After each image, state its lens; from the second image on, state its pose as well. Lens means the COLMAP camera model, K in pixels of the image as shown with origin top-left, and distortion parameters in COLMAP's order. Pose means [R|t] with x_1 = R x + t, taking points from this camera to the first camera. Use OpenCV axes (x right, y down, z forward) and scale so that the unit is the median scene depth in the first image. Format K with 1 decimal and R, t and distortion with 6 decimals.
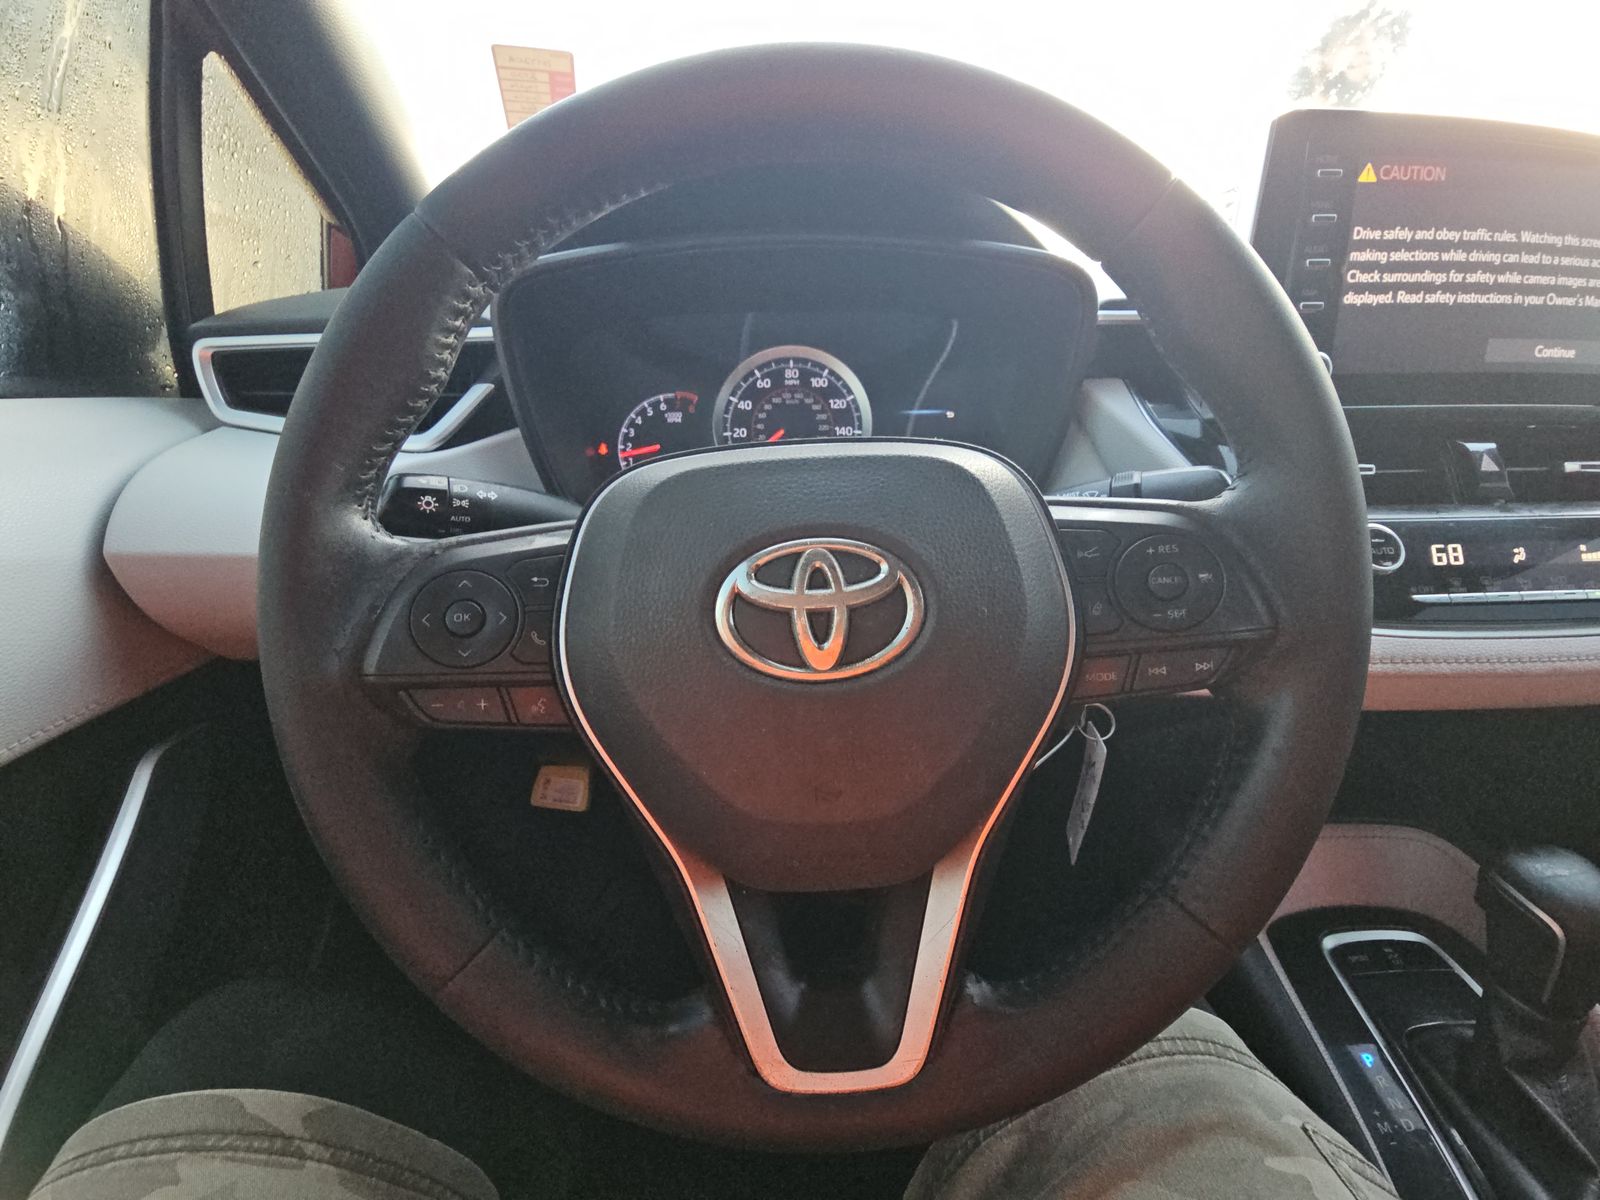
lens RADIAL K [[652.5, 0, 800.3], [0, 652.5, 595.3], [0, 0, 1]] dist [-0.002292, -0.000014]
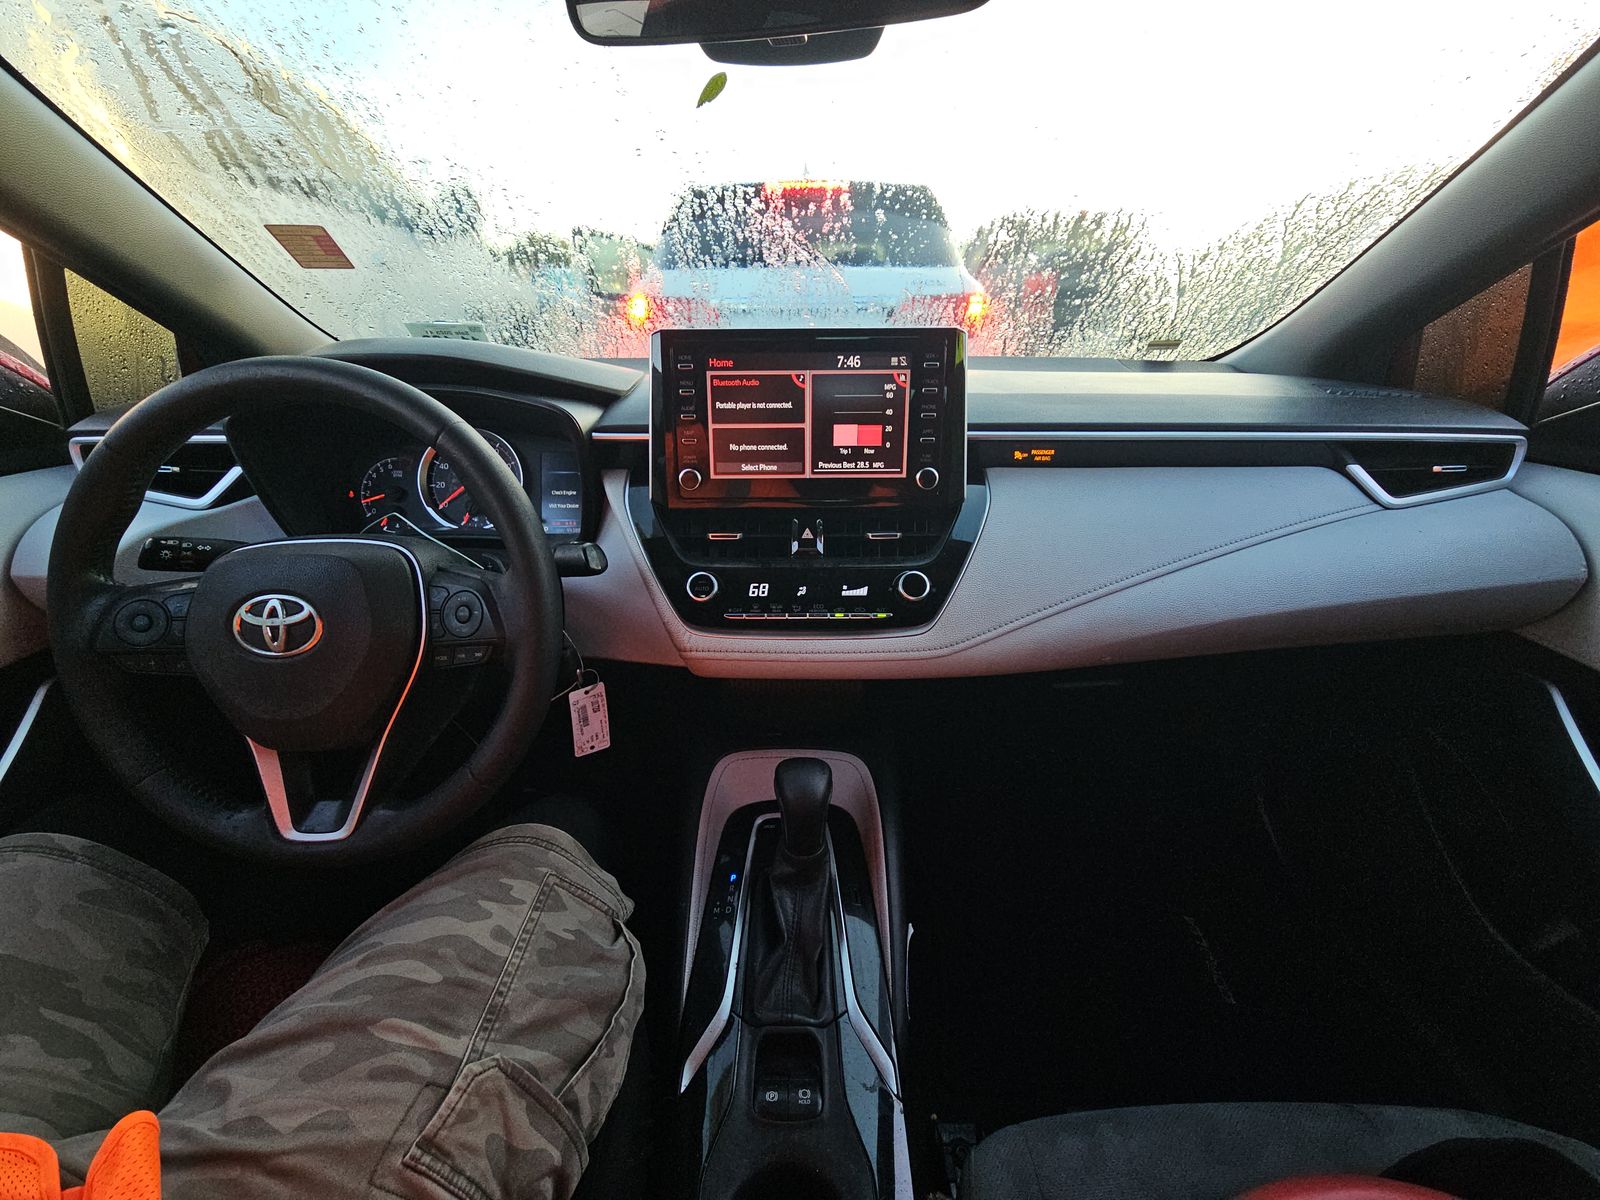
lens RADIAL K [[640.9, 0, 800.1], [0, 640.9, 593.5], [0, 0, 1]] dist [0.000893, 0.000311]
pose [[0.999177, 0.024956, -0.031978, 0.799608], [-0.022624, 0.997198, 0.071302, -0.122191], [0.033668, -0.070520, 0.996942, -0.478717]]
